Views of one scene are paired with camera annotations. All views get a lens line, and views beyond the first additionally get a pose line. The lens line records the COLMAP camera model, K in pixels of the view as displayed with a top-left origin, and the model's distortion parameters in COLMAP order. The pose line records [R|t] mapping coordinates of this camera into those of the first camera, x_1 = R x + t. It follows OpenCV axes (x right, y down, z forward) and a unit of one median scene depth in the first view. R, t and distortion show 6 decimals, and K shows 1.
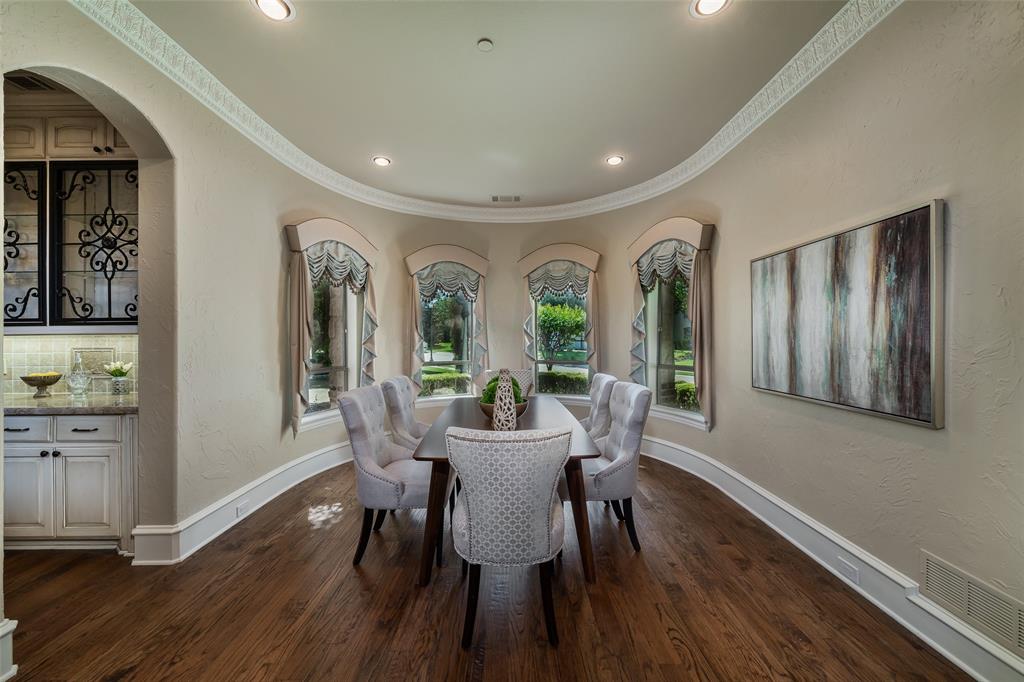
lens RADIAL K [[377.2, 0, 514.0], [0, 377.2, 335.9], [0, 0, 1]] dist [0.001464, 0.000077]
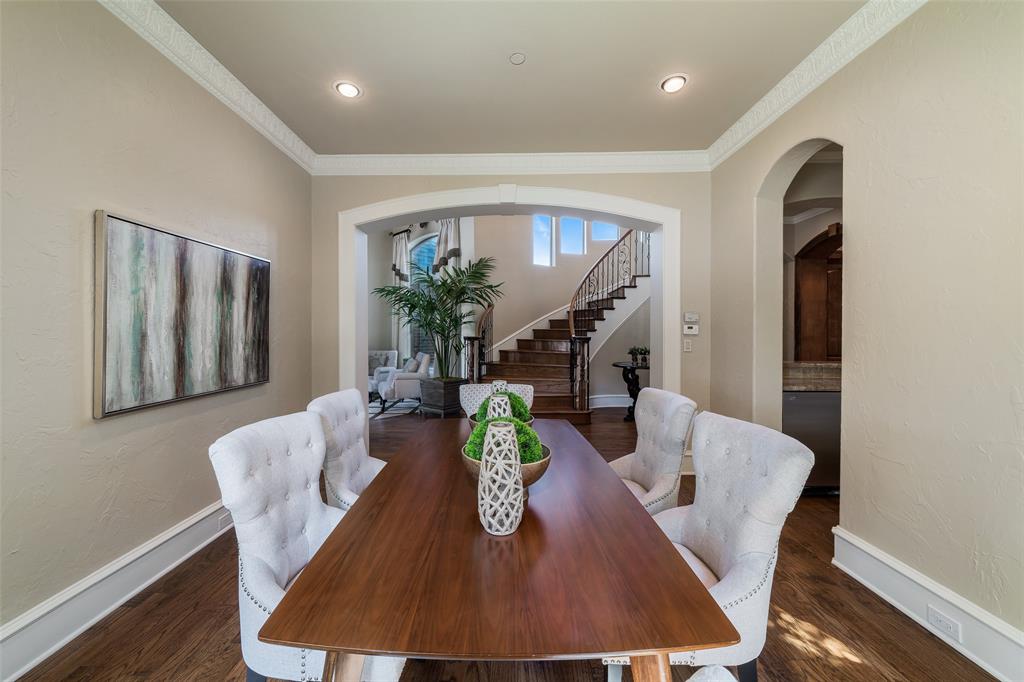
lens RADIAL K [[377.2, 0, 509.5], [0, 377.2, 334.6], [0, 0, 1]] dist [0.001464, 0.000077]
pose [[-0.999970, 0.003531, 0.006864, -0.064032], [0.003544, 0.999992, 0.001830, 0.005271], [-0.006857, 0.001855, -0.999975, 2.171564]]
